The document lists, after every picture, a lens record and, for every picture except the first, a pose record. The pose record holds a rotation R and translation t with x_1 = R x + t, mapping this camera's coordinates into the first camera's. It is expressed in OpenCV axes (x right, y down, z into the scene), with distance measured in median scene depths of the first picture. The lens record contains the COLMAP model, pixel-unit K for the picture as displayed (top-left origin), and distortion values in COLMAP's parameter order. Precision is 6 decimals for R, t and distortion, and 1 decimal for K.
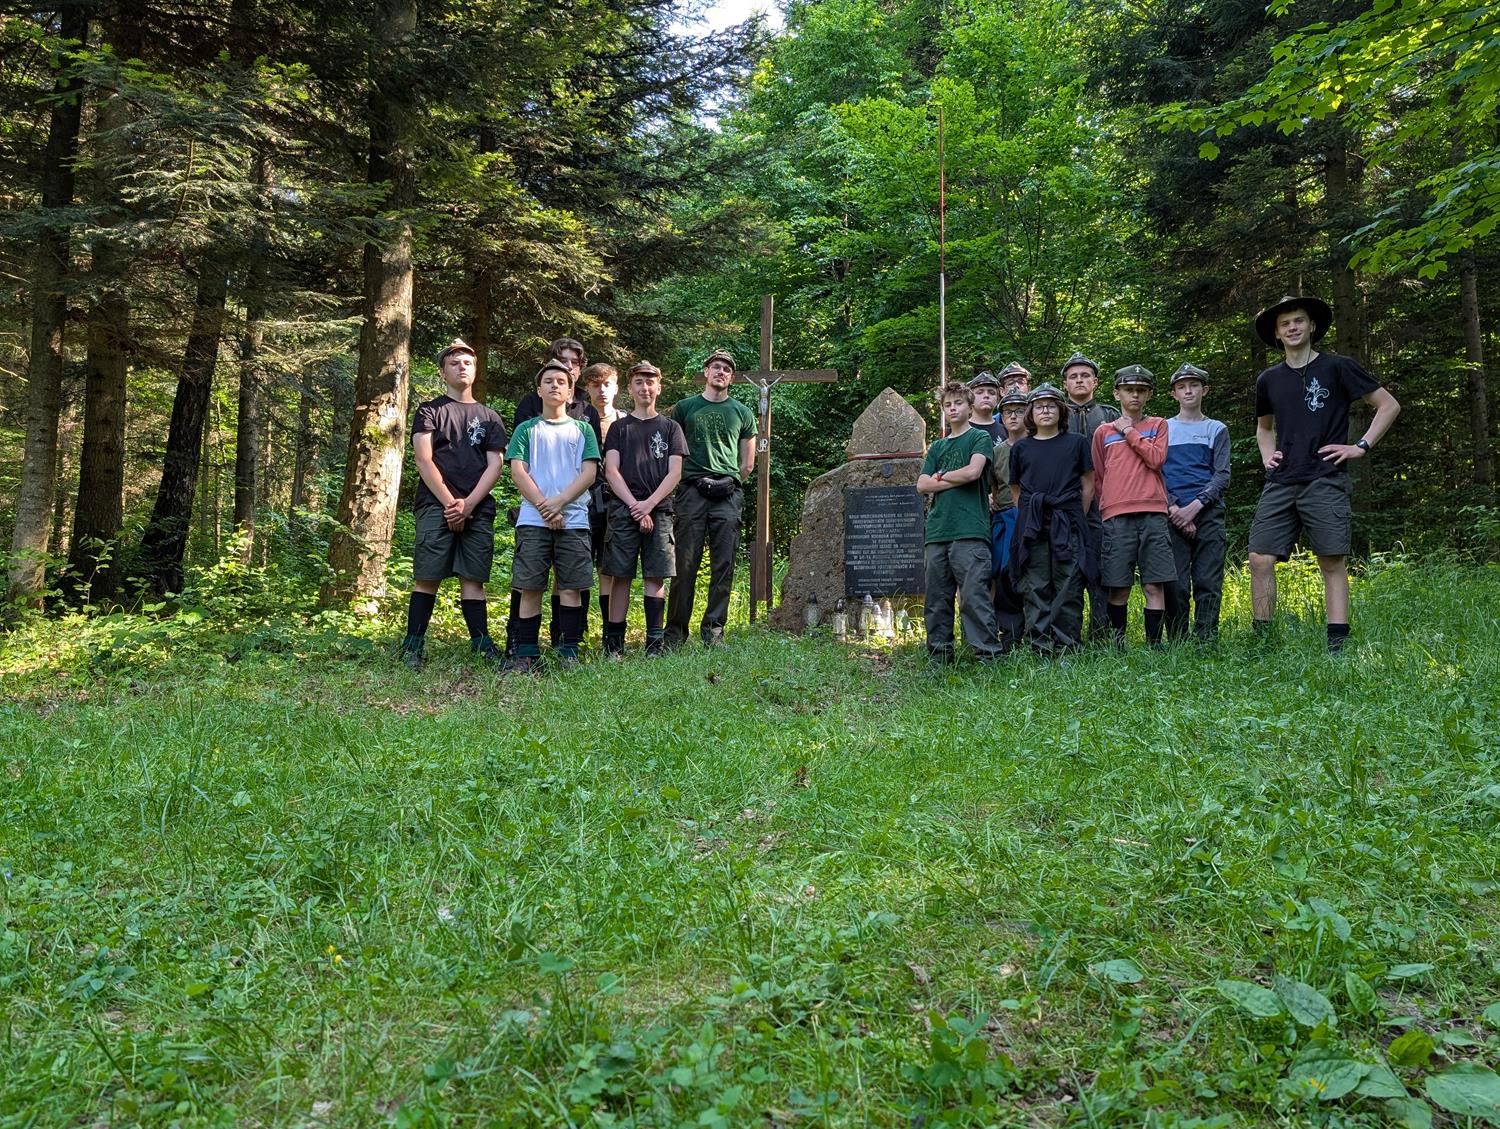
lens RADIAL K [[1061.8, 0, 750.0], [0, 1061.8, 564.5], [0, 0, 1]] dist [0.002742, -0.003122]
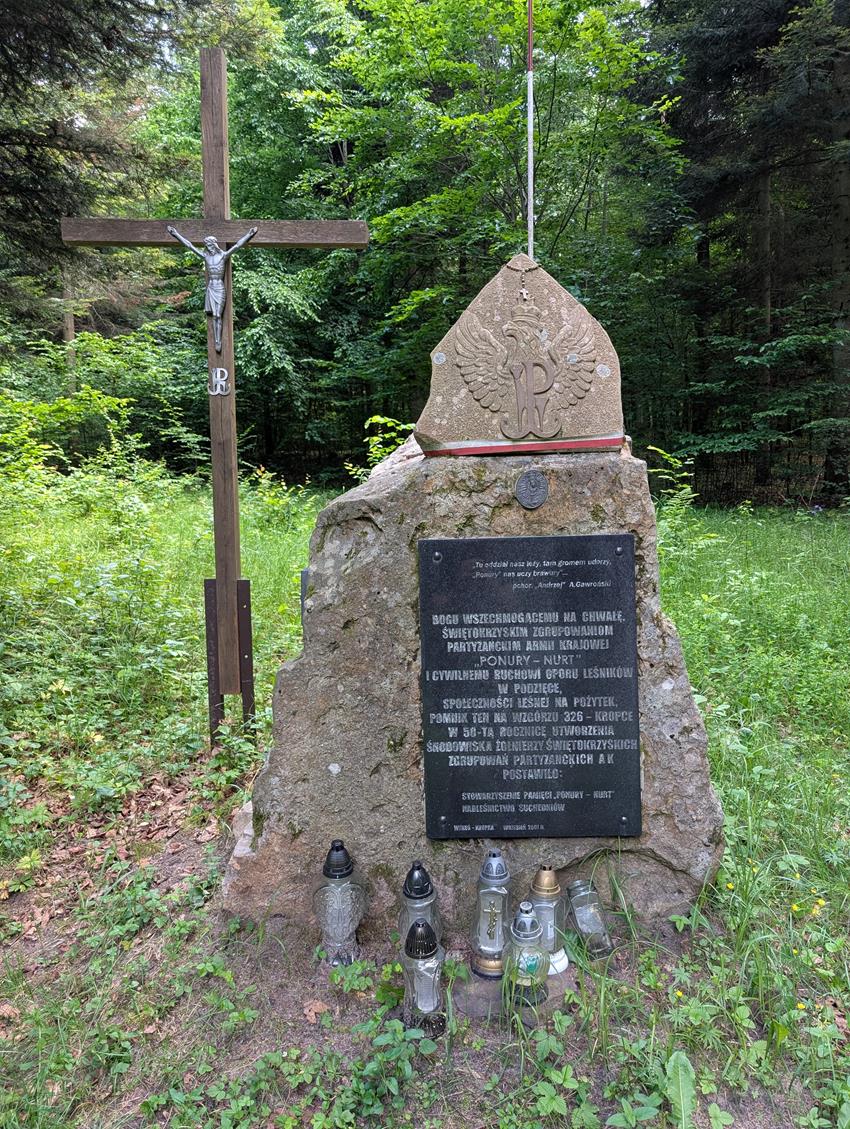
lens RADIAL K [[805.8, 0, 451.6], [0, 805.8, 578.8], [0, 0, 1]] dist [0.001017, 0.001095]
pose [[0.977053, -0.048705, 0.207354, 0.041696], [0.008996, 0.982073, 0.188284, -0.108464], [-0.212807, -0.182098, 0.959976, 0.715664]]
